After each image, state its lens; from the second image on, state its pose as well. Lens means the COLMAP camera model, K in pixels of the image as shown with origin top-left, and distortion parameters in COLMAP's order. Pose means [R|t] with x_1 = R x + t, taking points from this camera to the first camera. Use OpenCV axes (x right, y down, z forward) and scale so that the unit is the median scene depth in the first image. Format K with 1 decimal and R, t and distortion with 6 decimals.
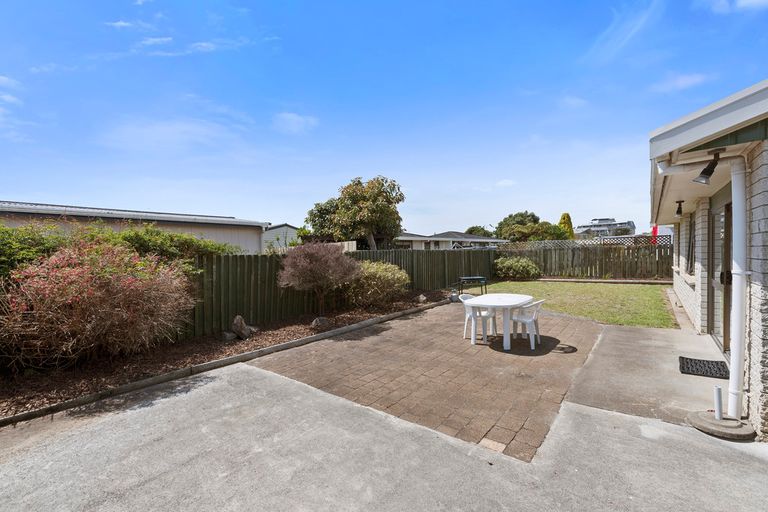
lens RADIAL K [[321.7, 0, 384.1], [0, 321.7, 259.4], [0, 0, 1]] dist [0.011611, -0.000059]
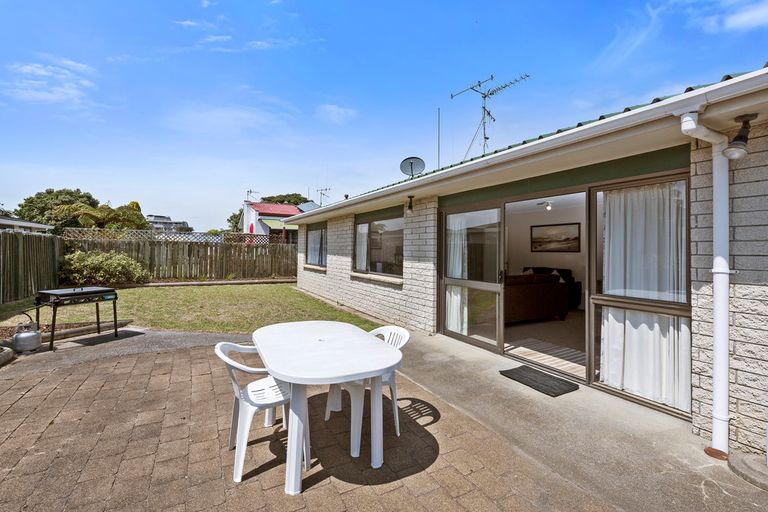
lens RADIAL K [[340.8, 0, 383.5], [0, 340.8, 251.8], [0, 0, 1]] dist [0.010896, -0.000542]
pose [[0.381132, 0.036264, 0.923809, -0.039899], [-0.018565, 0.999329, -0.031569, 0.022424], [-0.924334, -0.005119, 0.381550, 0.979370]]
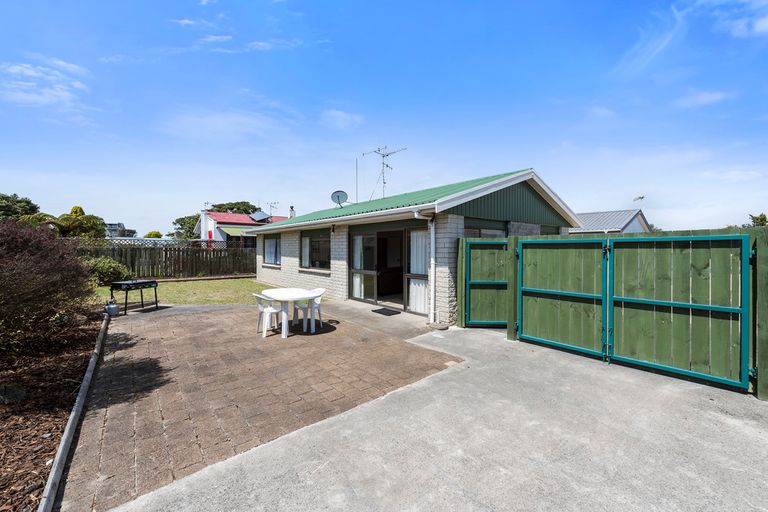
lens RADIAL K [[294.9, 0, 384.2], [0, 294.9, 252.7], [0, 0, 1]] dist [0.011448, -0.000417]
pose [[0.192648, 0.024612, 0.980959, -0.779443], [0.000786, 0.999681, -0.025237, 0.011571], [-0.981268, 0.005633, 0.192568, 0.622203]]
